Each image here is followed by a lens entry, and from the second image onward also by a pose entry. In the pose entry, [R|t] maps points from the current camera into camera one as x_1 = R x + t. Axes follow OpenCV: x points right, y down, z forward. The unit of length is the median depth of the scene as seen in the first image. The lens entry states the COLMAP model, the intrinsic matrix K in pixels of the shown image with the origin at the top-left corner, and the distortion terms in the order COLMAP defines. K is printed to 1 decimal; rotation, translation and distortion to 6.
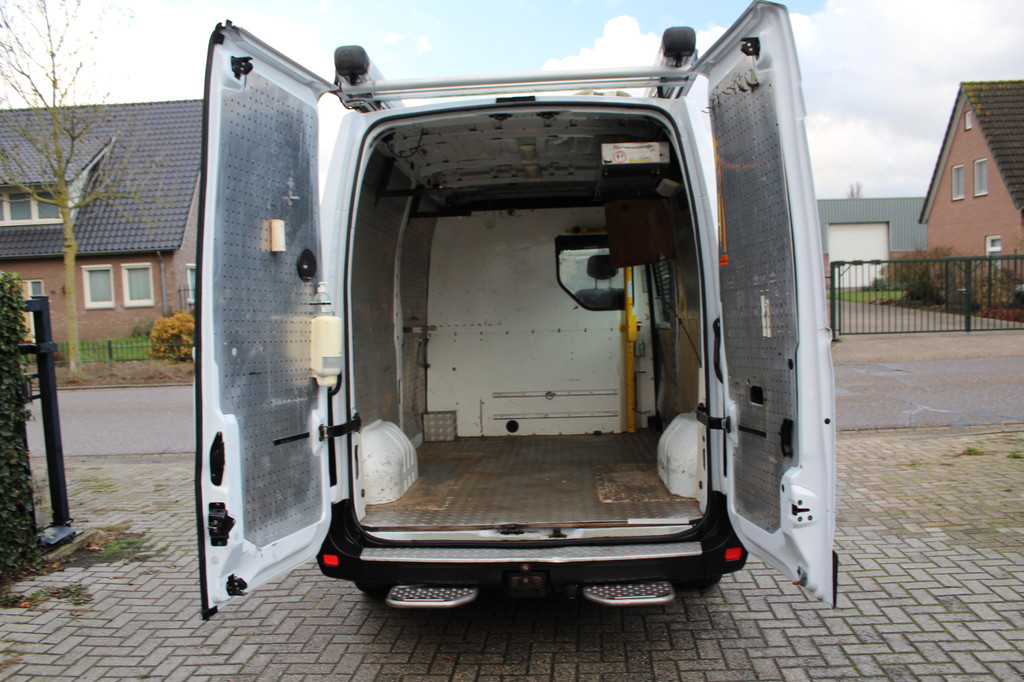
lens RADIAL K [[852.9, 0, 509.9], [0, 852.9, 338.5], [0, 0, 1]] dist [-0.134115, 0.090326]
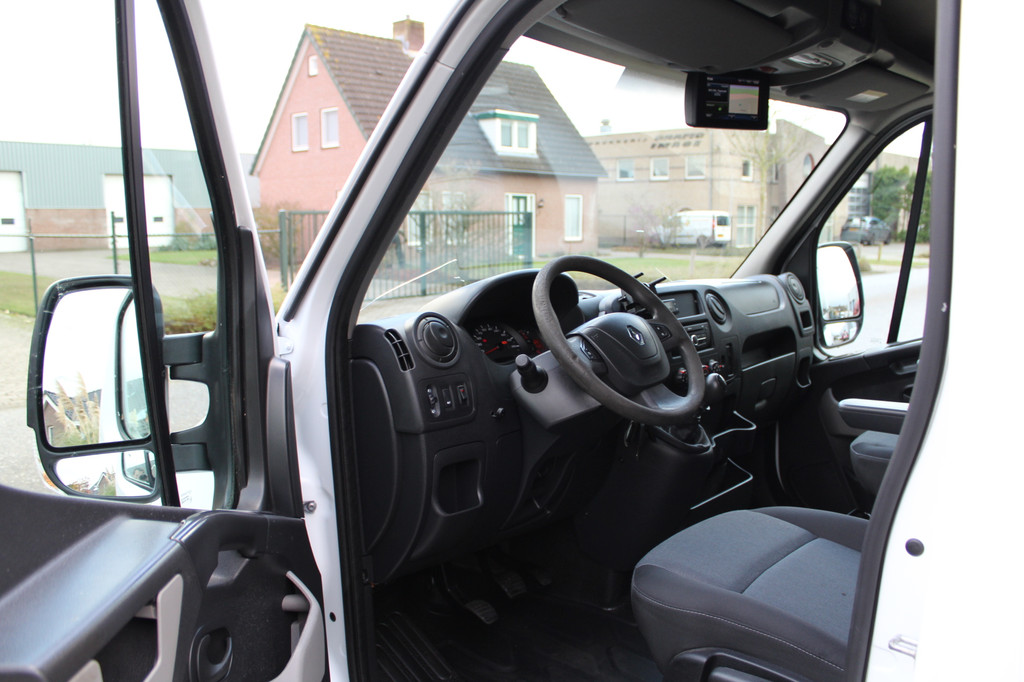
lens RADIAL K [[852.9, 0, 510.7], [0, 852.9, 342.6], [0, 0, 1]] dist [-0.134115, 0.090326]
pose [[0.634400, -0.075352, 0.769323, -0.349542], [0.035924, 0.997036, 0.068032, -0.072189], [-0.772169, -0.015522, 0.635227, 1.589120]]
